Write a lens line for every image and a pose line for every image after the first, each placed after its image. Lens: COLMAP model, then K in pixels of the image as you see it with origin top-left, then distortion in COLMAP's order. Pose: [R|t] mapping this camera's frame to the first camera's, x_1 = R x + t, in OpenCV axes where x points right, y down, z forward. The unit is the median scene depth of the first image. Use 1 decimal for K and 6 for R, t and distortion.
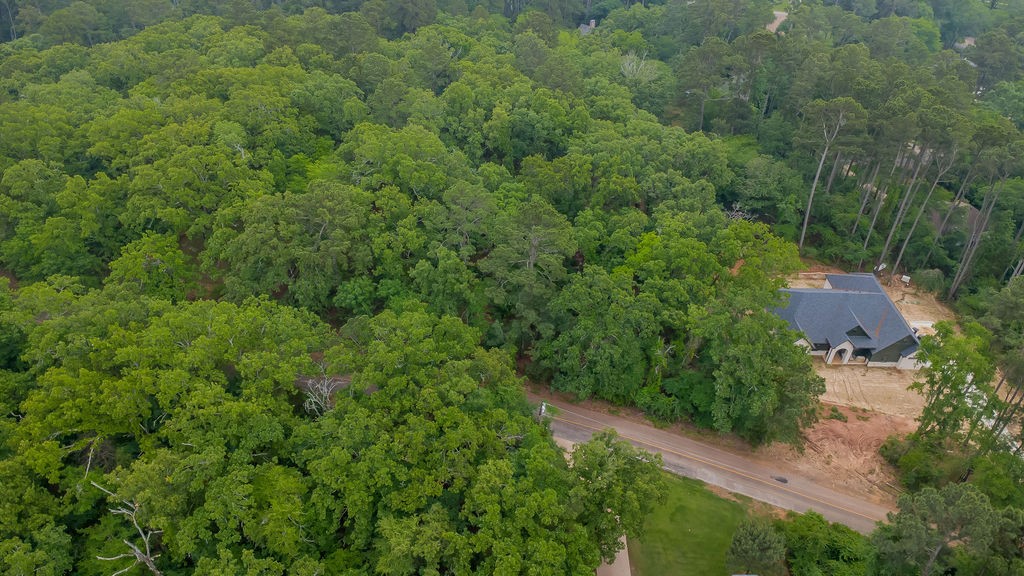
lens RADIAL K [[714.4, 0, 512.0], [0, 714.4, 288.0], [0, 0, 1]] dist [0.007613, 0.004009]
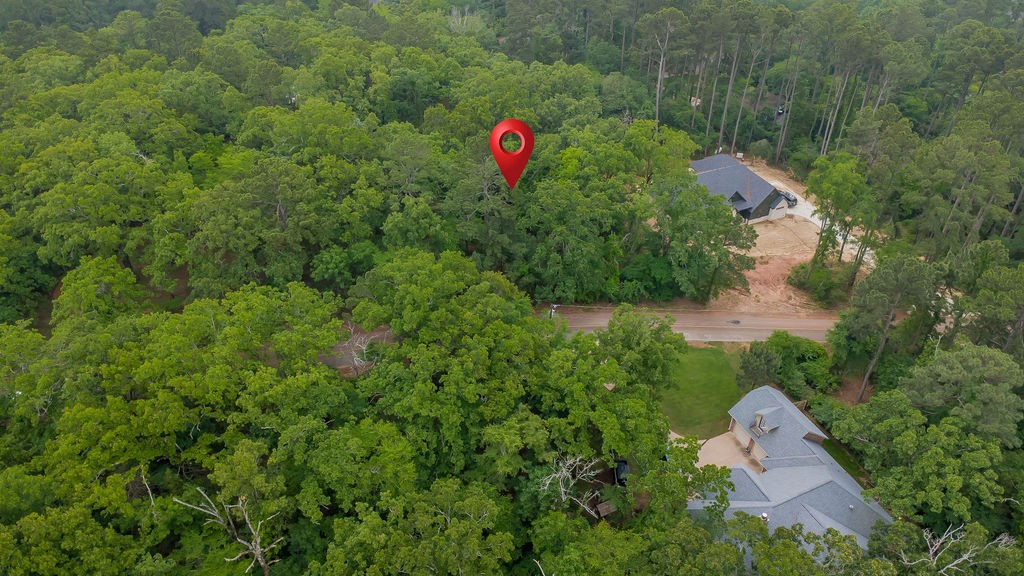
lens RADIAL K [[714.4, 0, 512.0], [0, 714.4, 288.0], [0, 0, 1]] dist [0.007613, 0.004009]
pose [[0.920215, -0.267464, 0.285775, -0.269497], [0.263879, 0.963167, 0.051743, 0.052800], [-0.289088, 0.027795, 0.956899, -0.023066]]
